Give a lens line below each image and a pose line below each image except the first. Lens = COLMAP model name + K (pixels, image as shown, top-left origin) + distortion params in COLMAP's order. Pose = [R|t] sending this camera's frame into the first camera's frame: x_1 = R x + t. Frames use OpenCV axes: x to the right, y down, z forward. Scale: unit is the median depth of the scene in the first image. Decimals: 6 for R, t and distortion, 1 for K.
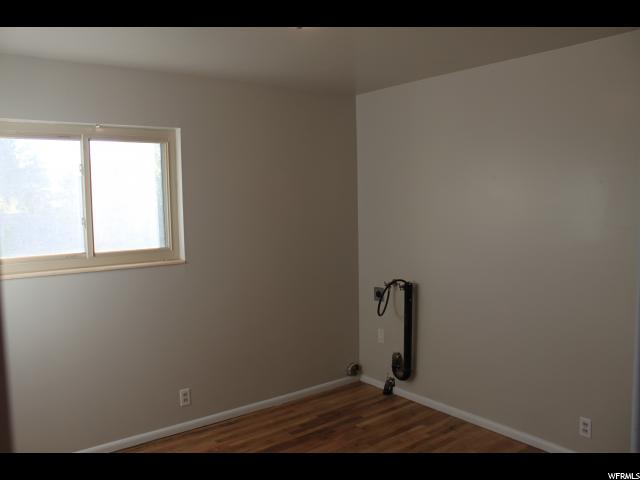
lens RADIAL K [[550.4, 0, 320.0], [0, 550.4, 240.0], [0, 0, 1]] dist [-0.097587, 0.011751]
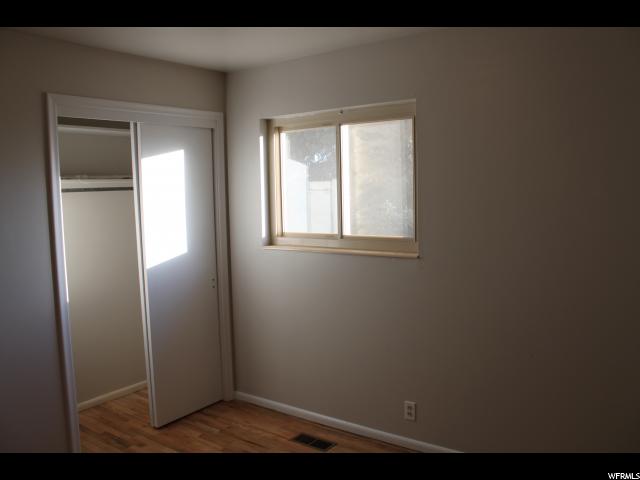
lens RADIAL K [[550.4, 0, 320.0], [0, 550.4, 240.0], [0, 0, 1]] dist [-0.097587, 0.011751]
pose [[0.277785, 0.101141, -0.955304, 0.570489], [-0.062796, 0.994227, 0.087002, -0.055214], [0.958589, 0.035822, 0.282533, 0.663899]]
